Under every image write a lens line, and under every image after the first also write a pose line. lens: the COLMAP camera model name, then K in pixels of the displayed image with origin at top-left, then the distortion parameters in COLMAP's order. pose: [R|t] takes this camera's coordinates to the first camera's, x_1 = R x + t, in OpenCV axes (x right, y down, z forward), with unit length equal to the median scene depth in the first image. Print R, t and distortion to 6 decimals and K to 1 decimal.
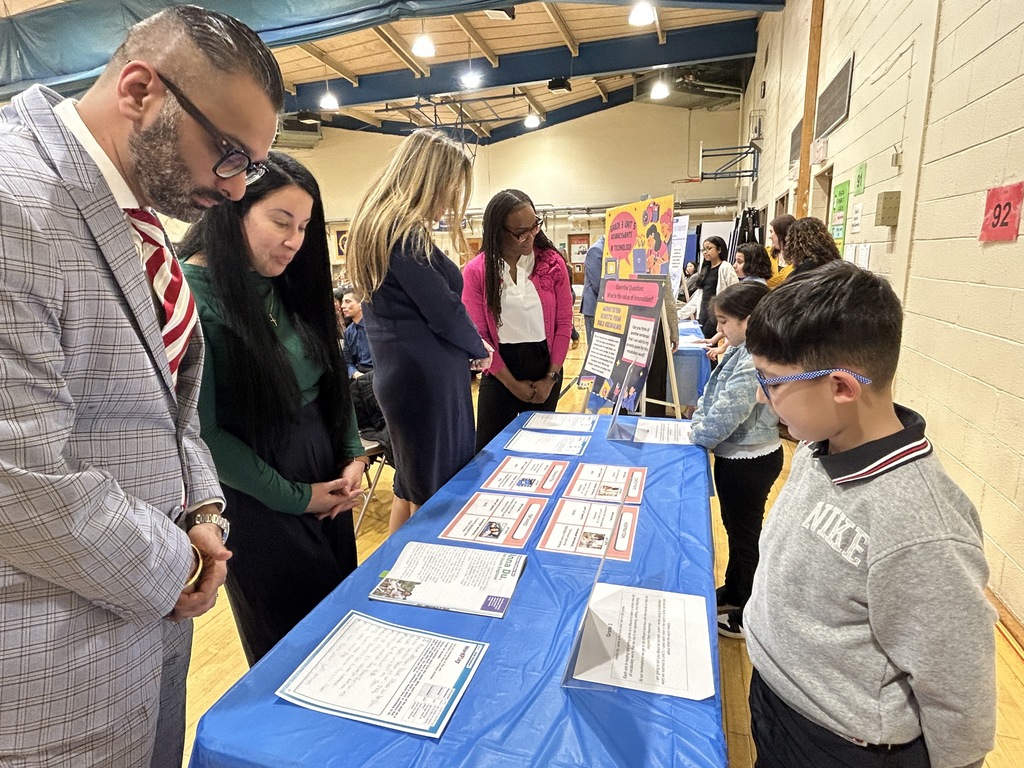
lens RADIAL K [[579.4, 0, 512.0], [0, 579.4, 384.0], [0, 0, 1]] dist [0.000185, -0.000145]
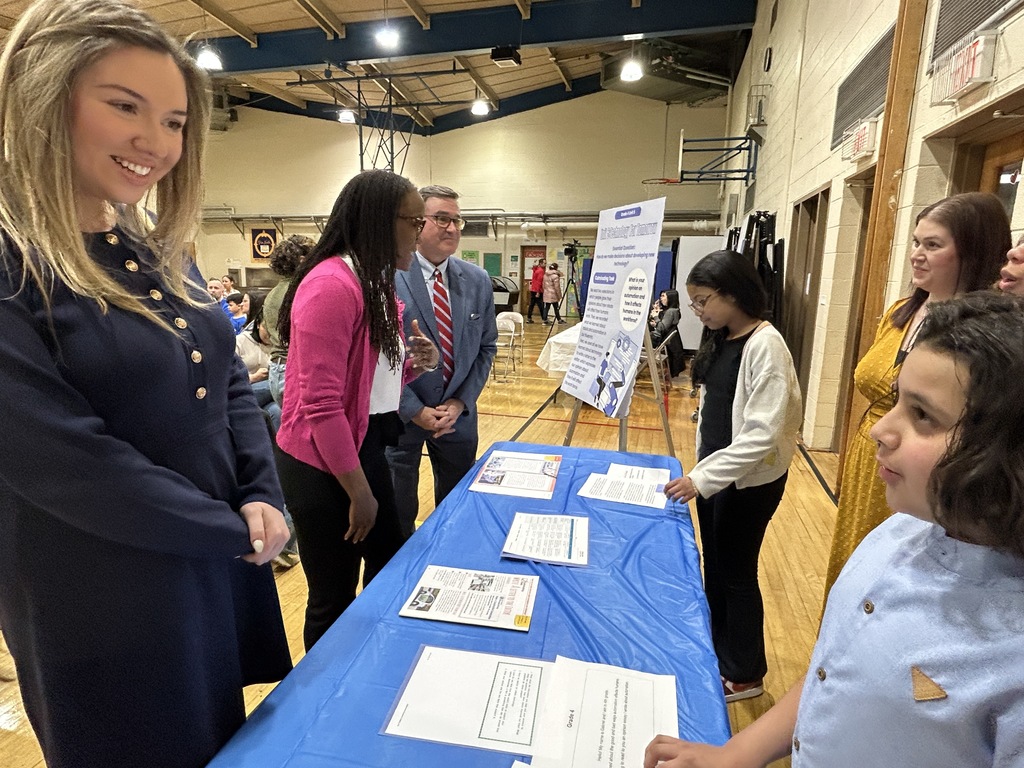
lens RADIAL K [[561.8, 0, 512.0], [0, 561.8, 384.0], [0, 0, 1]] dist [-0.001858, -0.000667]
pose [[0.998446, 0.035397, 0.043040, 0.067133], [-0.034901, 0.999316, -0.012215, -0.055050], [-0.043443, 0.010693, 0.998999, 0.221557]]
